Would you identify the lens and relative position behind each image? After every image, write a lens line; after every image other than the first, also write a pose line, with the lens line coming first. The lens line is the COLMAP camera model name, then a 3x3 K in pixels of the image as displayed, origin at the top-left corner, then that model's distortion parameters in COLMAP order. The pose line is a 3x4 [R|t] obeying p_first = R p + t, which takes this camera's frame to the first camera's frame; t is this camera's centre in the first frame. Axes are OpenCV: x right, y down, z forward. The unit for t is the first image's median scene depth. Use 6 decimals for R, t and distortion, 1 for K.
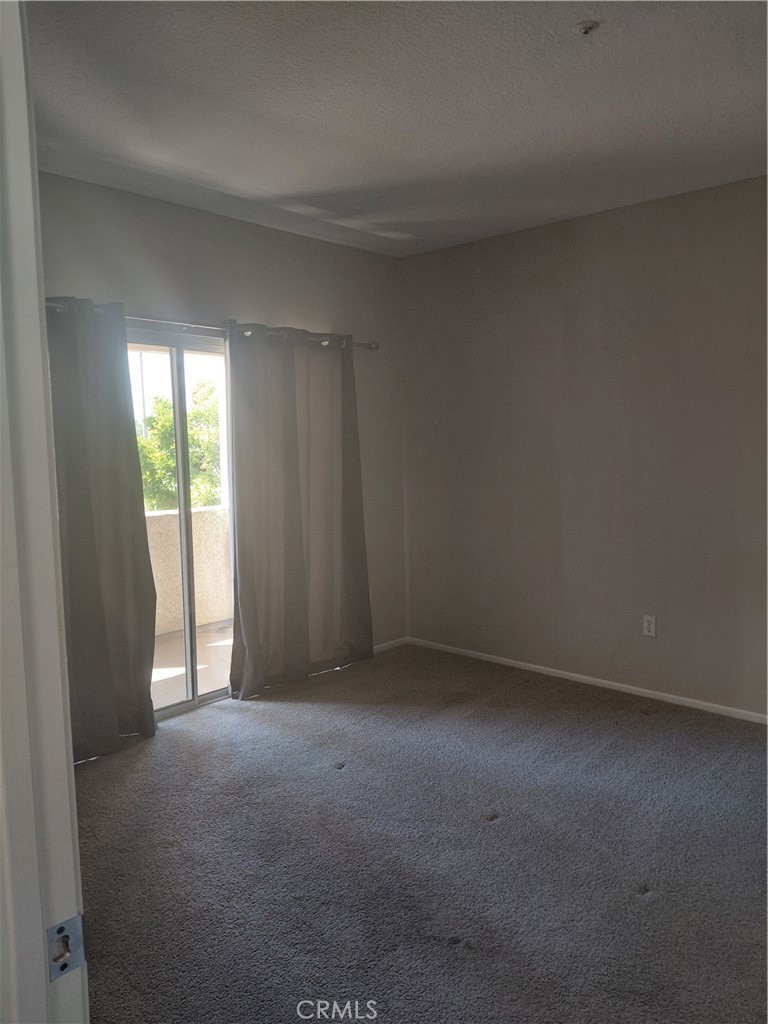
lens RADIAL K [[765.3, 0, 384.0], [0, 765.3, 512.0], [0, 0, 1]] dist [0.126904, -0.299858]
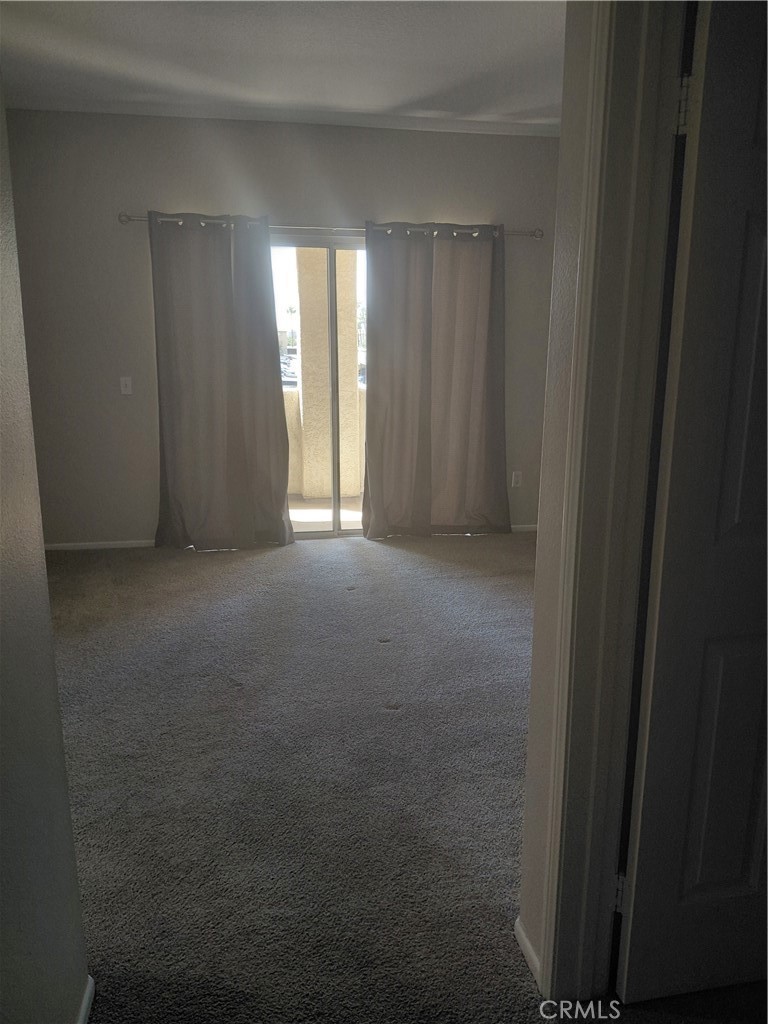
lens RADIAL K [[765.3, 0, 384.0], [0, 765.3, 512.0], [0, 0, 1]] dist [0.126904, -0.299858]
pose [[0.790896, 0.157851, -0.591242, 0.556071], [-0.076619, 0.984099, 0.160245, -0.001292], [0.607135, -0.081437, 0.790414, 0.036286]]
